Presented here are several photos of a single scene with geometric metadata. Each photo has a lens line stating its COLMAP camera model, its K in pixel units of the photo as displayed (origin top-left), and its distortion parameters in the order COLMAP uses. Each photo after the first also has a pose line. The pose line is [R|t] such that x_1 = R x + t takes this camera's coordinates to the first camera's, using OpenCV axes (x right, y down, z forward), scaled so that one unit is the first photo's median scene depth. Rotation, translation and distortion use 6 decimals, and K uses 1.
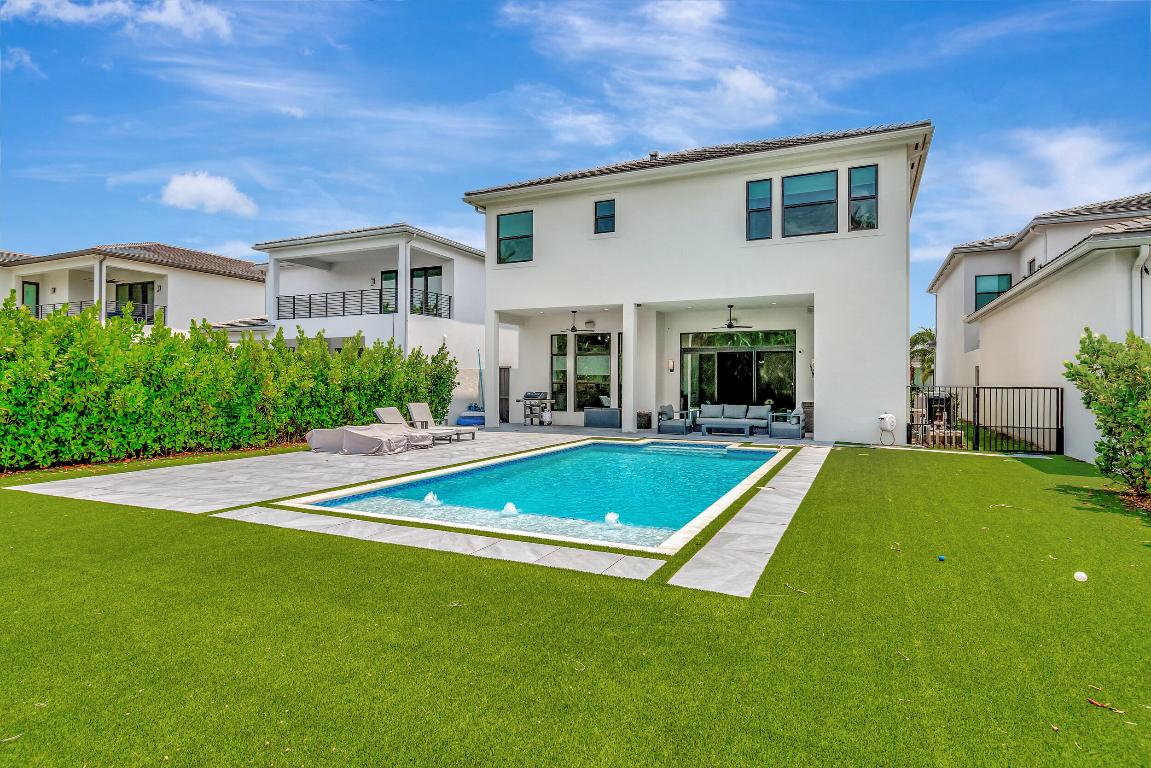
lens RADIAL K [[623.4, 0, 574.2], [0, 623.4, 383.4], [0, 0, 1]] dist [-0.010966, -0.000422]
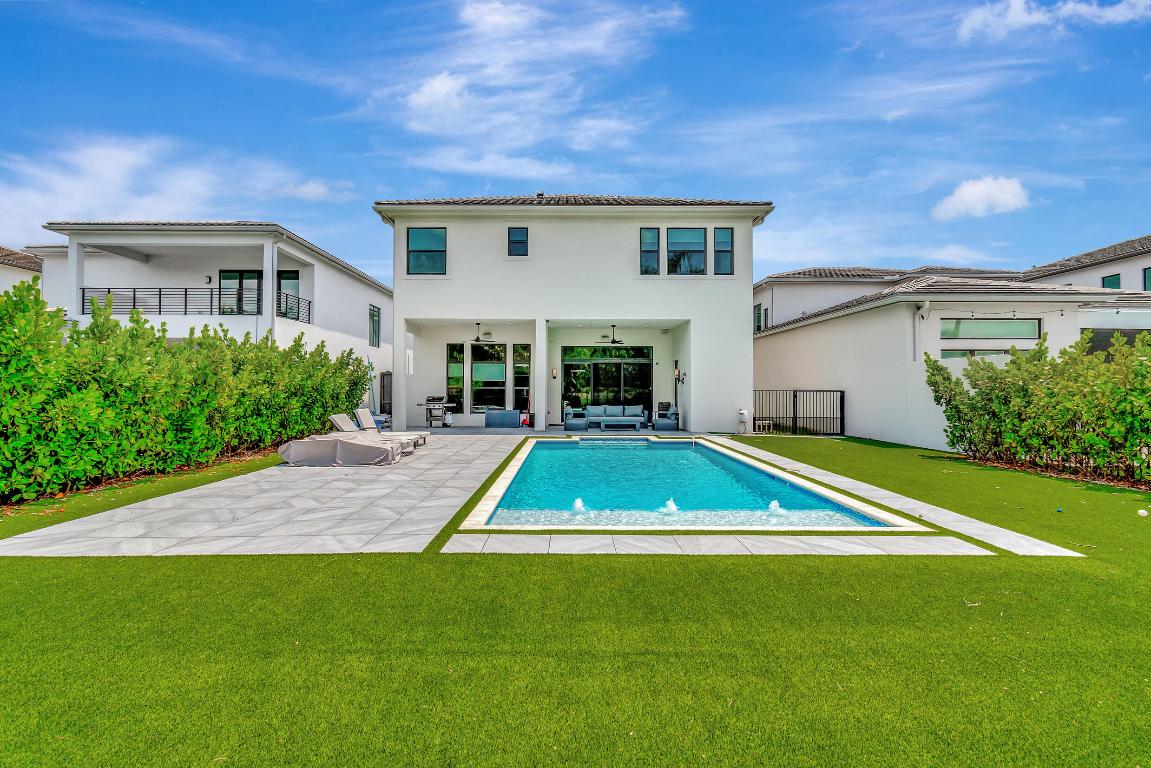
lens RADIAL K [[510.9, 0, 576.1], [0, 510.9, 385.5], [0, 0, 1]] dist [-0.003386, 0.000916]
pose [[0.902614, 0.000312, 0.430451, -0.252970], [0.001158, 0.999994, -0.003152, -0.002044], [-0.430449, 0.003344, 0.902609, 0.111409]]
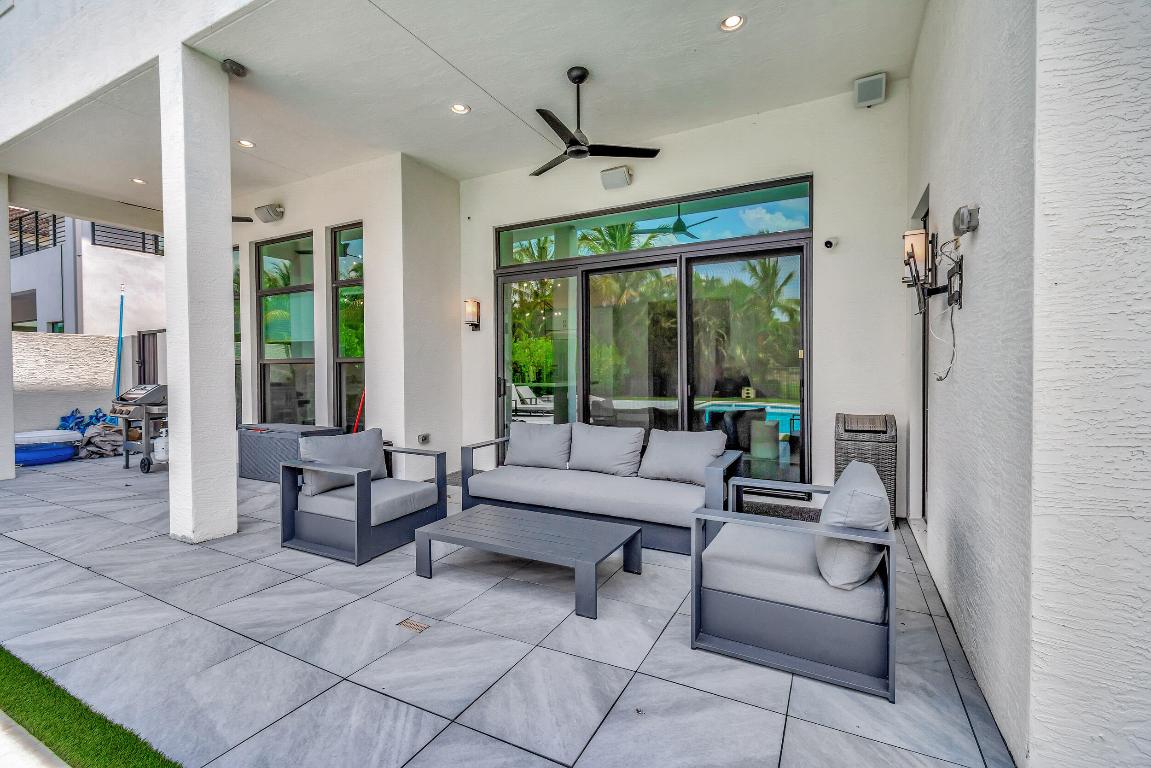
lens RADIAL K [[510.9, 0, 573.9], [0, 510.9, 385.4], [0, 0, 1]] dist [-0.003386, 0.000916]
pose [[0.999016, -0.011858, -0.042740, 0.226392], [0.012684, 0.999737, 0.019094, 0.009410], [0.042502, -0.019617, 0.998904, 0.726314]]
